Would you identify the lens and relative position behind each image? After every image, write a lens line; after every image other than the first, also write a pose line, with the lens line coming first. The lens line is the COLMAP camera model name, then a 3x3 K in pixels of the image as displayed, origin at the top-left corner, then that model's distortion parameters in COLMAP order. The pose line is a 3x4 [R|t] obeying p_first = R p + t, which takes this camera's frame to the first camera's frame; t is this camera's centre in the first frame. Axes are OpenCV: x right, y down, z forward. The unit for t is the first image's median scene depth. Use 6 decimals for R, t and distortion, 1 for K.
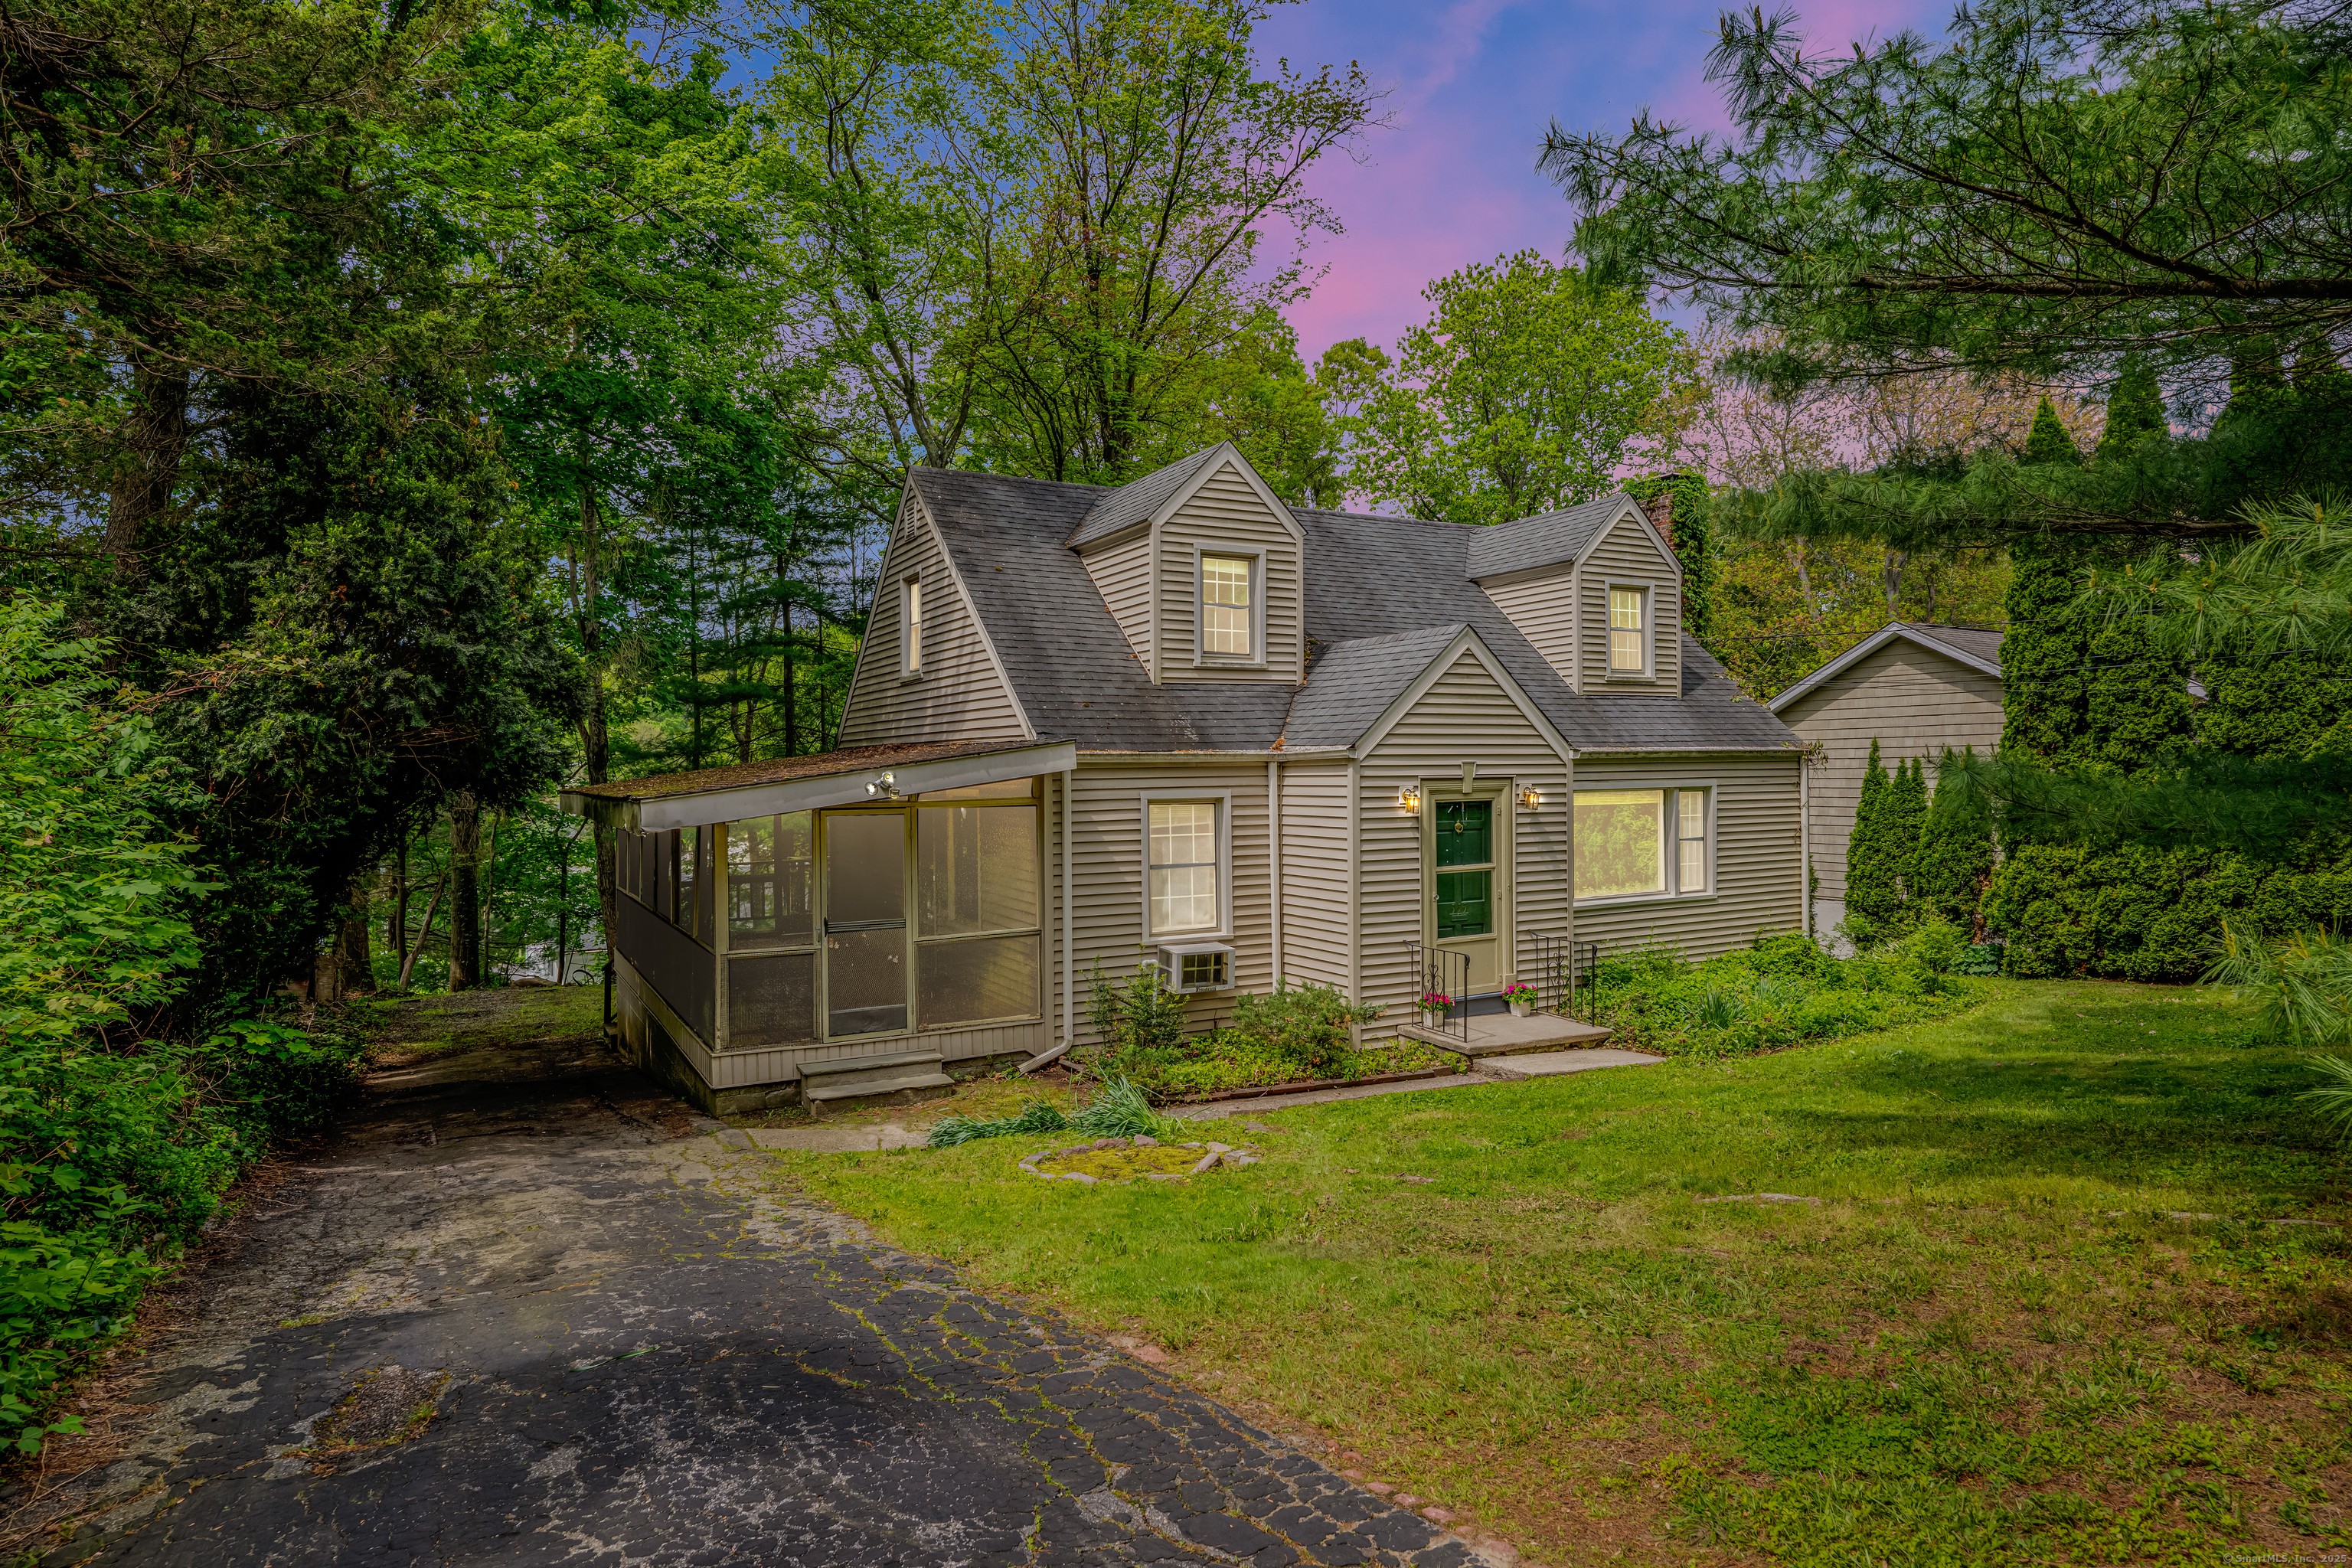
lens RADIAL K [[1286.1, 0, 1176.0], [0, 1286.1, 784.0], [0, 0, 1]] dist [0.000057, 0.000144]
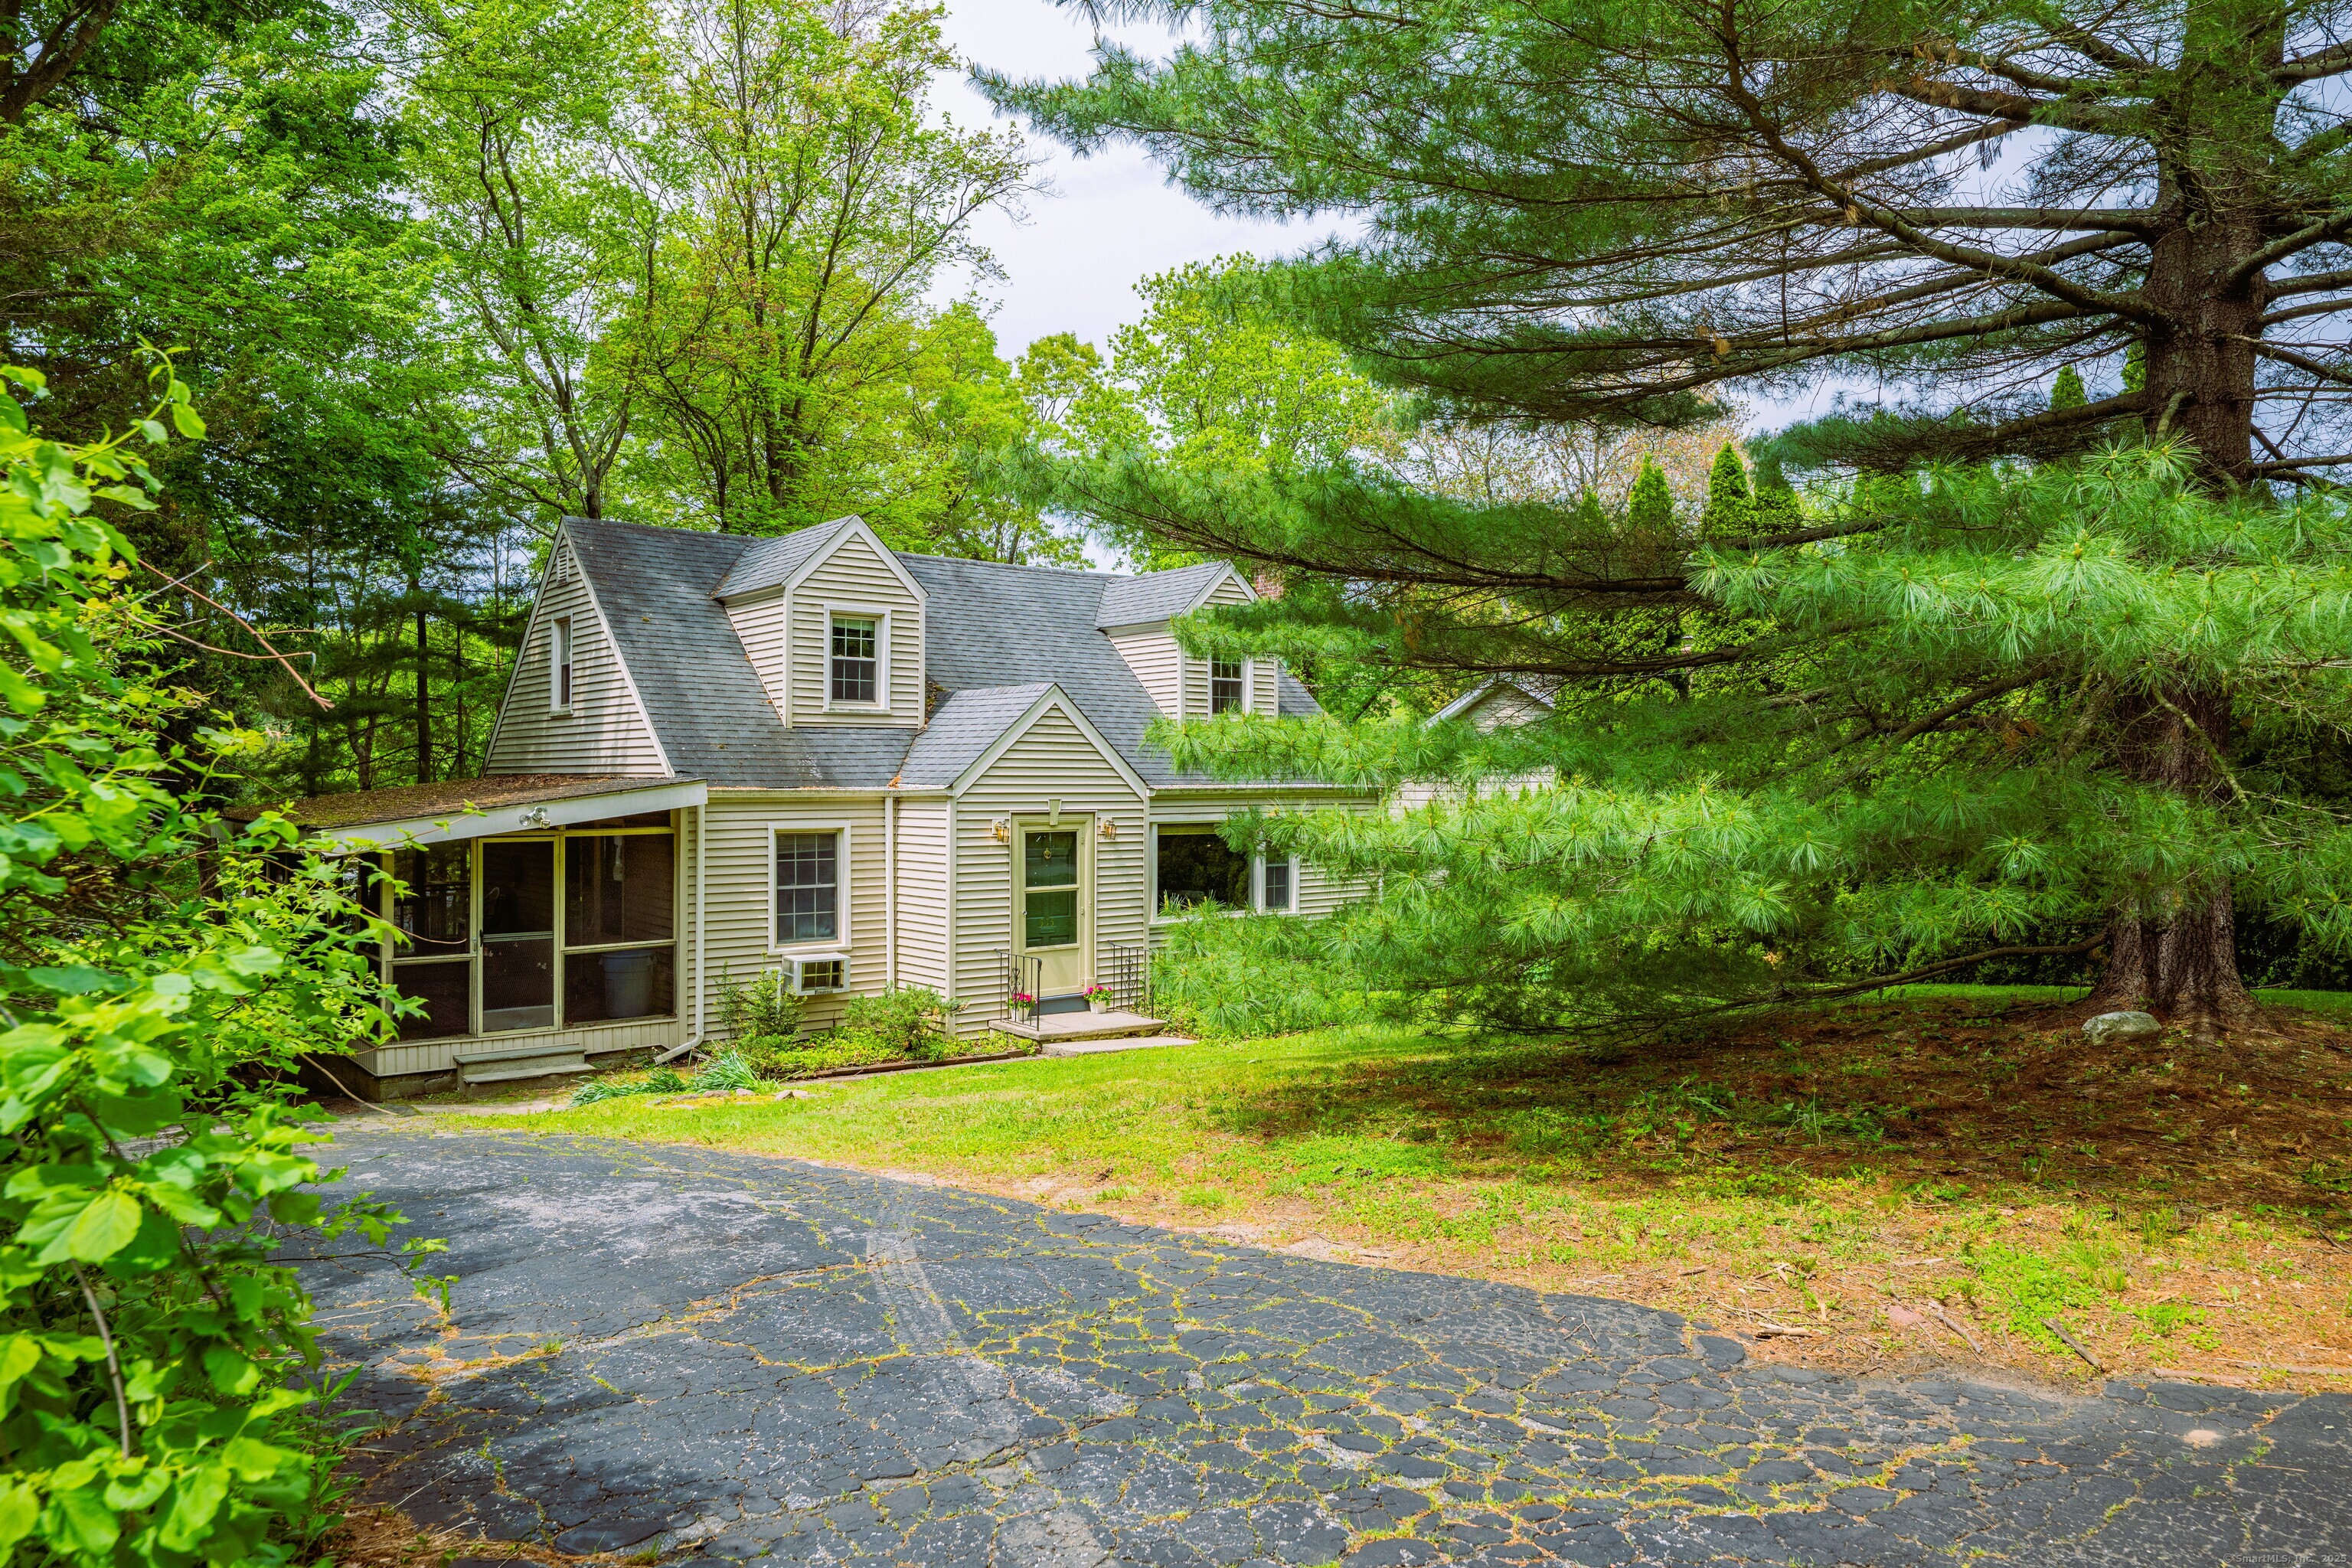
lens RADIAL K [[1504.4, 0, 1176.0], [0, 1504.4, 784.0], [0, 0, 1]] dist [-0.013867, -0.000885]
pose [[0.982390, 0.011290, 0.186502, 0.076152], [-0.009055, 0.999877, -0.012834, -0.013966], [-0.186624, 0.010919, 0.982371, -0.379476]]
